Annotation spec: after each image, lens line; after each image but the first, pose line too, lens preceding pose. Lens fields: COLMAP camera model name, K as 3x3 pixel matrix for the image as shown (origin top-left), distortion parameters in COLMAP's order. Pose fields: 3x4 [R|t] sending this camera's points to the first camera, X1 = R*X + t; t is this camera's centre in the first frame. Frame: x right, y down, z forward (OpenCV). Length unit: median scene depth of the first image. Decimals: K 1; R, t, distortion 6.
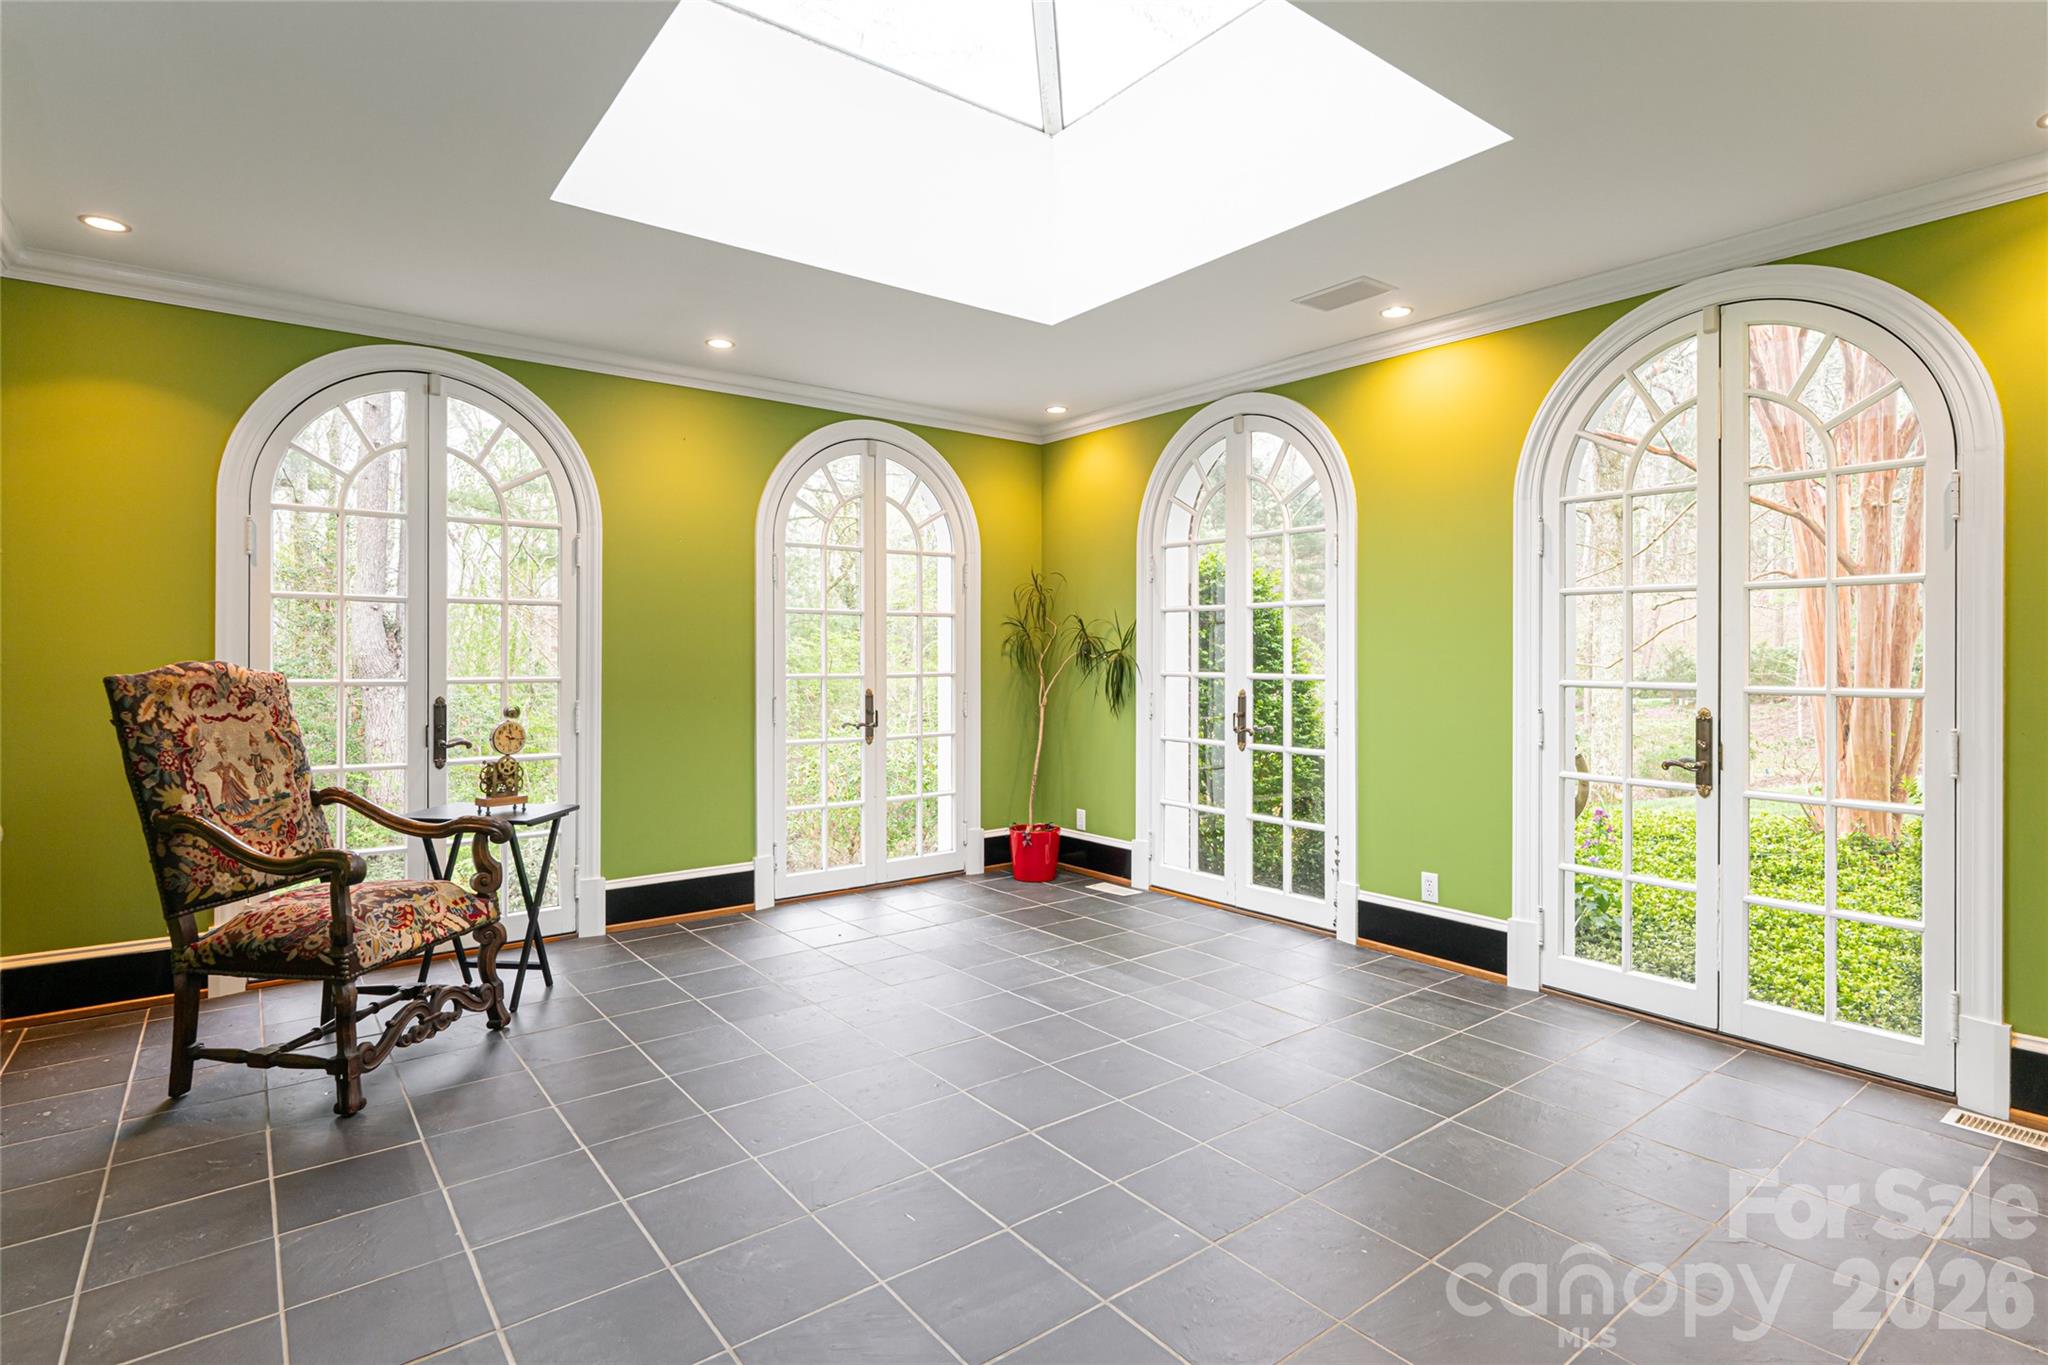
lens RADIAL K [[1022.6, 0, 1041.7], [0, 1022.6, 649.1], [0, 0, 1]] dist [-0.006468, -0.000961]
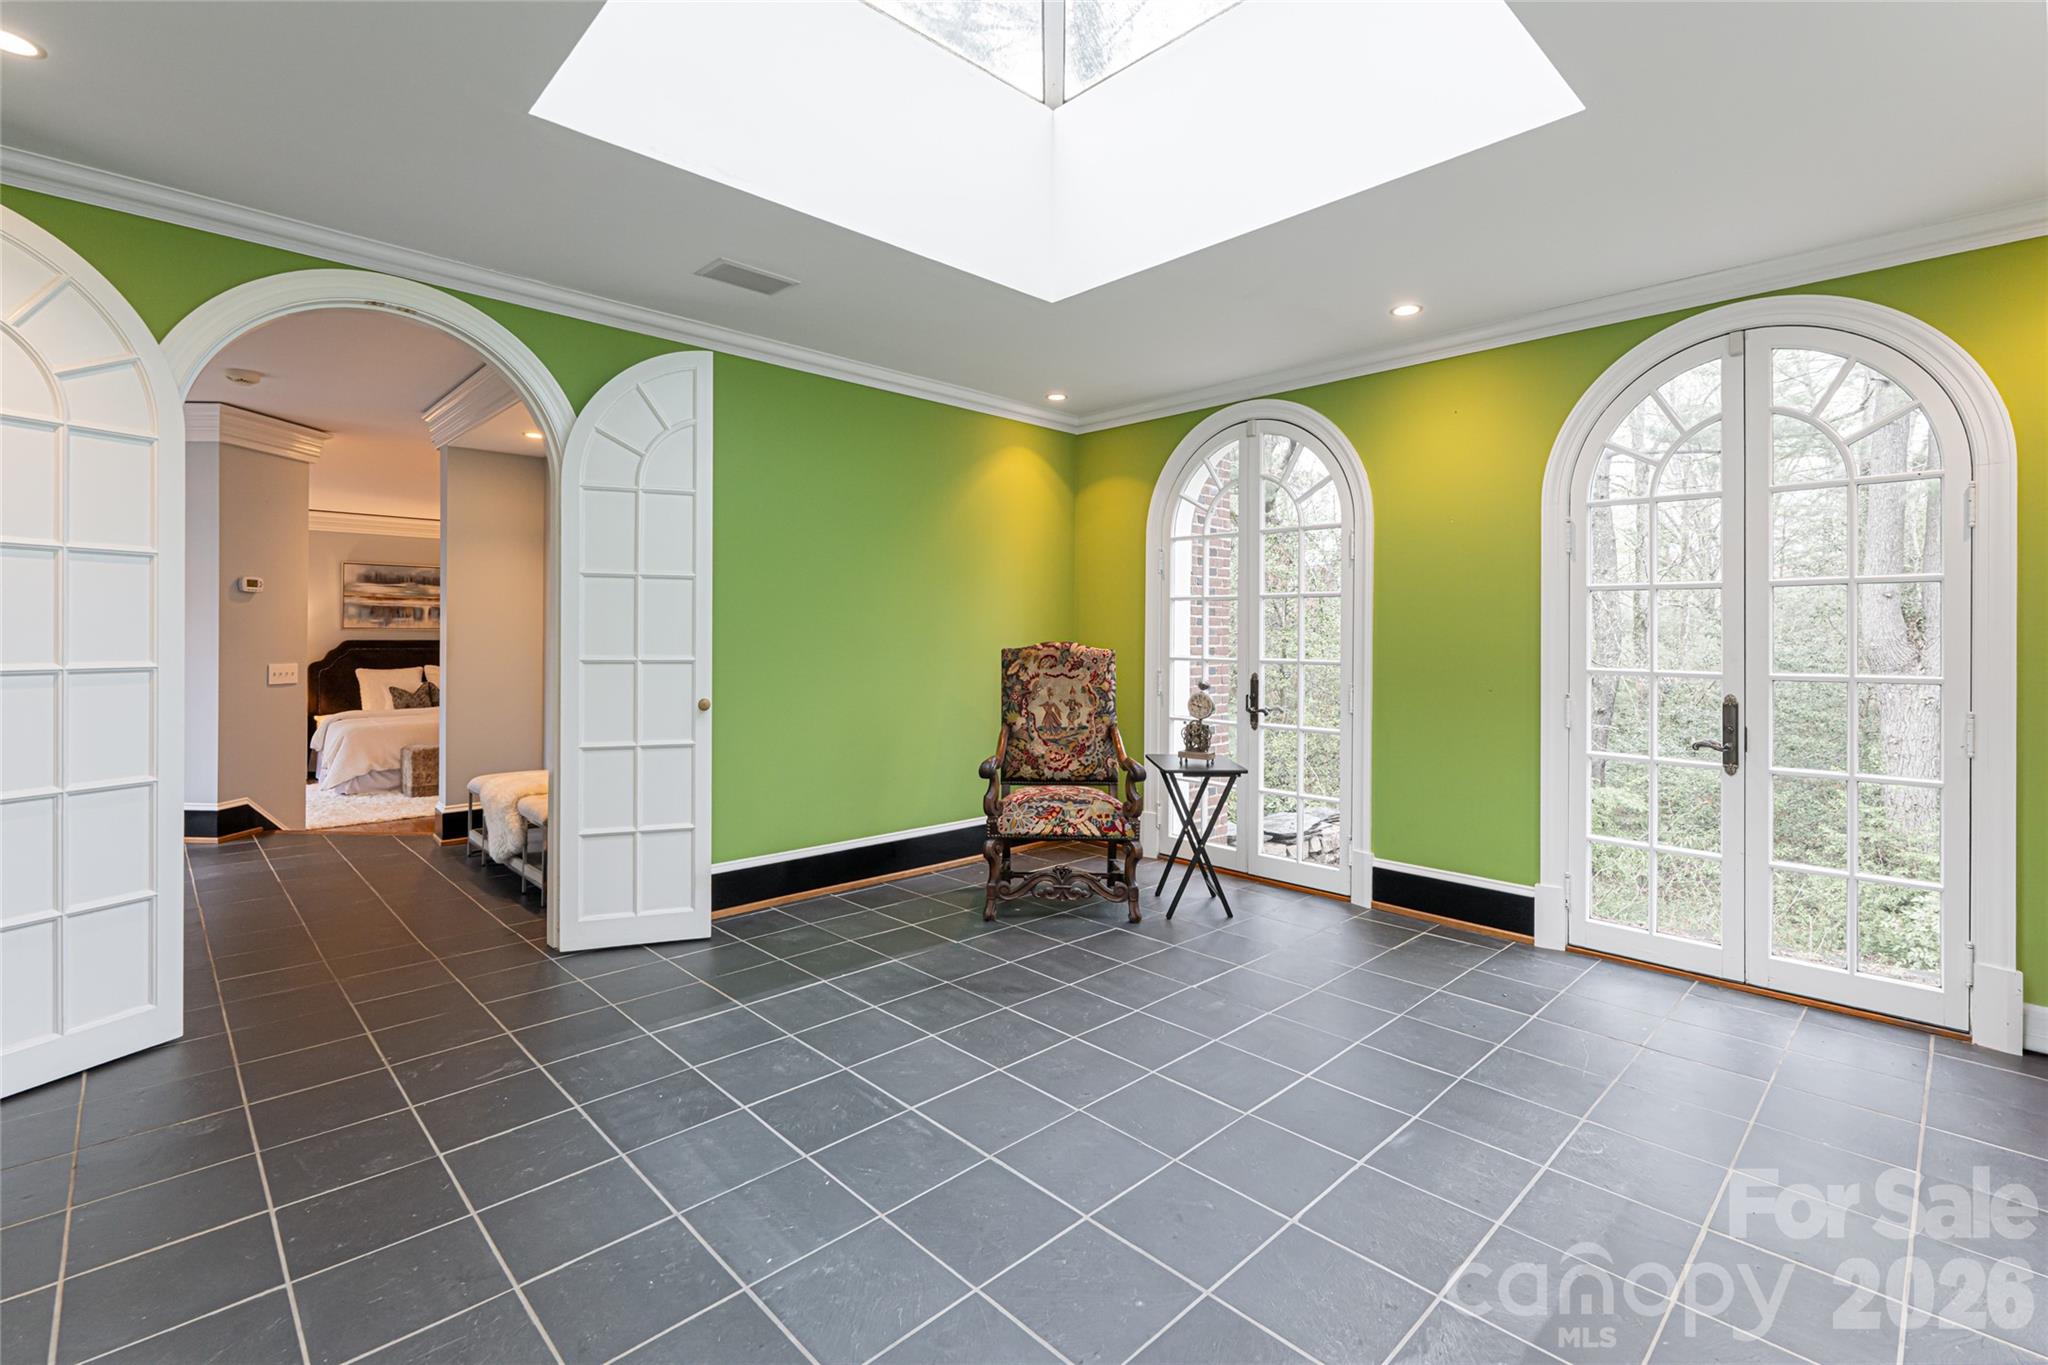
lens RADIAL K [[927.1, 0, 1032.8], [0, 927.1, 640.4], [0, 0, 1]] dist [0.005518, 0.000624]
pose [[0.100848, 0.006280, -0.994882, 0.665037], [-0.005486, 0.999968, 0.005756, 0.001478], [0.994887, 0.004878, 0.100880, 0.767251]]
